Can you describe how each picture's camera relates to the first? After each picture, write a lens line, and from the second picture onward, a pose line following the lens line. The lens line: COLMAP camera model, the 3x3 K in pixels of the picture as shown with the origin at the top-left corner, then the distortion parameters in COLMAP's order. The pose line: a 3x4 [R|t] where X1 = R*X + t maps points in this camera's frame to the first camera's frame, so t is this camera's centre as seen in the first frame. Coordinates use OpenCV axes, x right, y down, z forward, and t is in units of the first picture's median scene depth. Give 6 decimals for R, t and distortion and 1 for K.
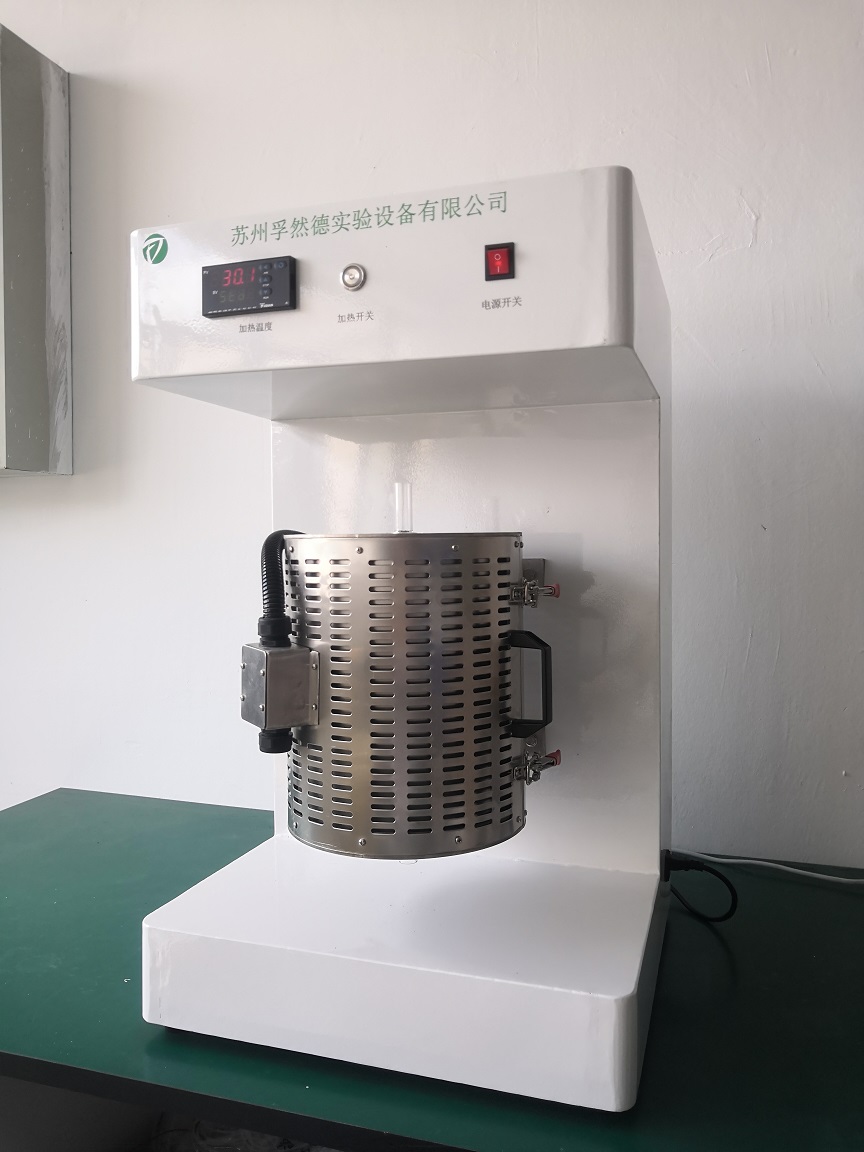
lens RADIAL K [[932.4, 0, 433.4], [0, 932.4, 648.3], [0, 0, 1]] dist [-0.014884, 0.039640]
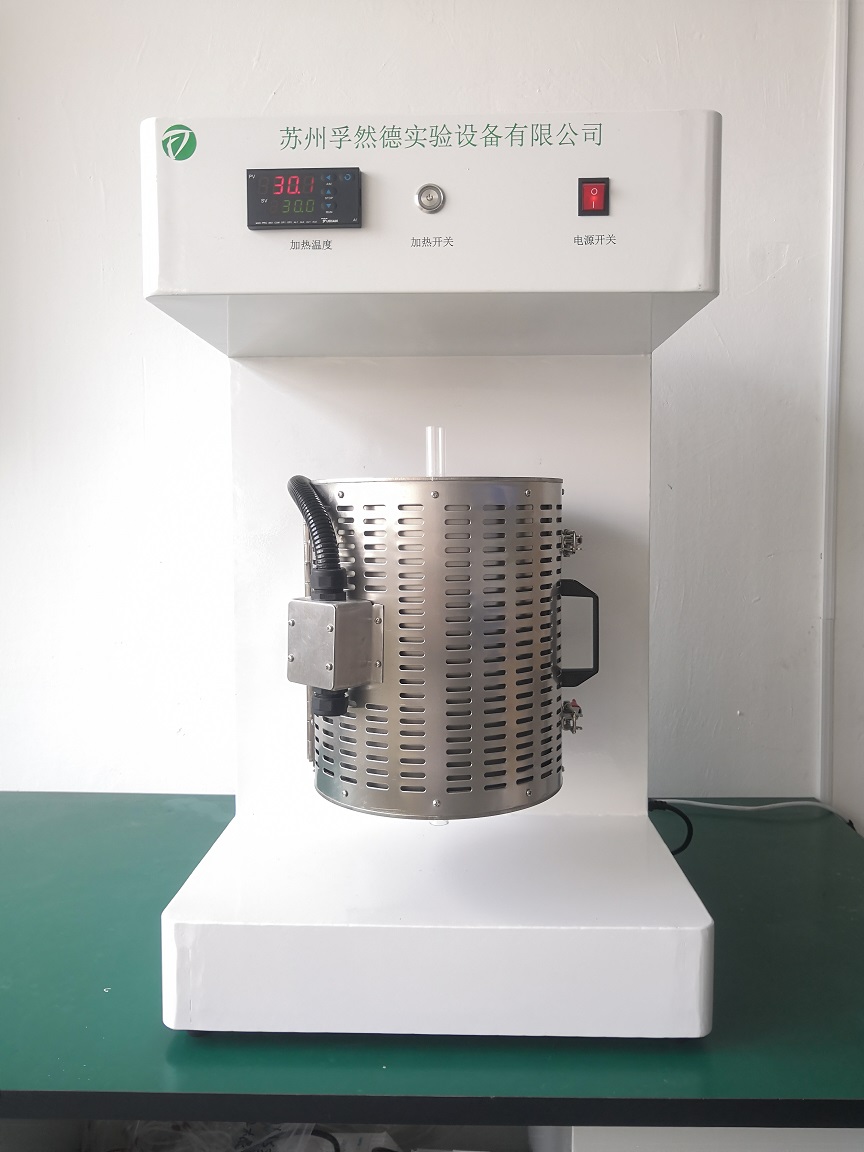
lens RADIAL K [[932.4, 0, 433.4], [0, 932.4, 648.3], [0, 0, 1]] dist [-0.014884, 0.039640]
pose [[0.954715, -0.037389, 0.295165, -0.358935], [0.028871, 0.999033, 0.033165, 0.018439], [-0.296119, -0.023141, 0.954871, 0.097120]]
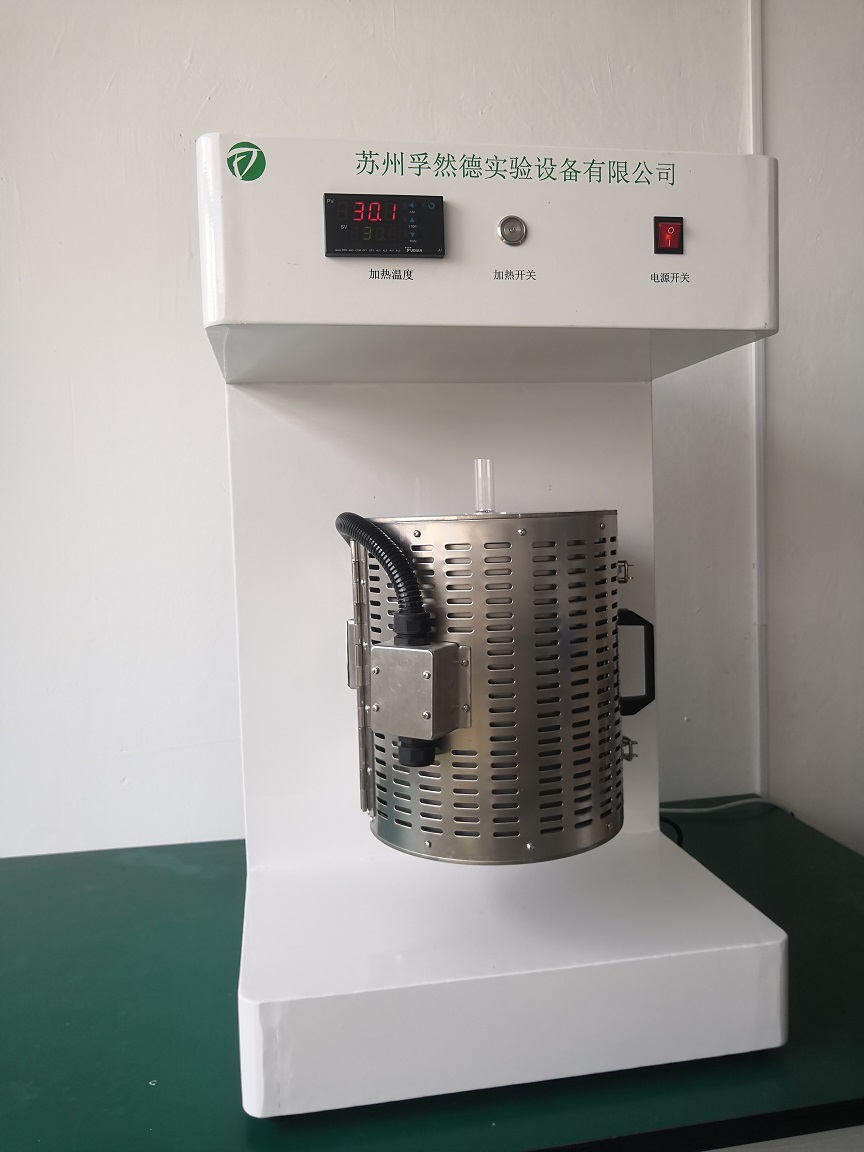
lens RADIAL K [[941.0, 0, 433.9], [0, 941.0, 648.5], [0, 0, 1]] dist [-0.026530, 0.043568]
pose [[0.871347, -0.086578, 0.482969, -0.603625], [0.077282, 0.996240, 0.039160, -0.033167], [-0.484544, 0.003203, 0.874761, 0.228924]]
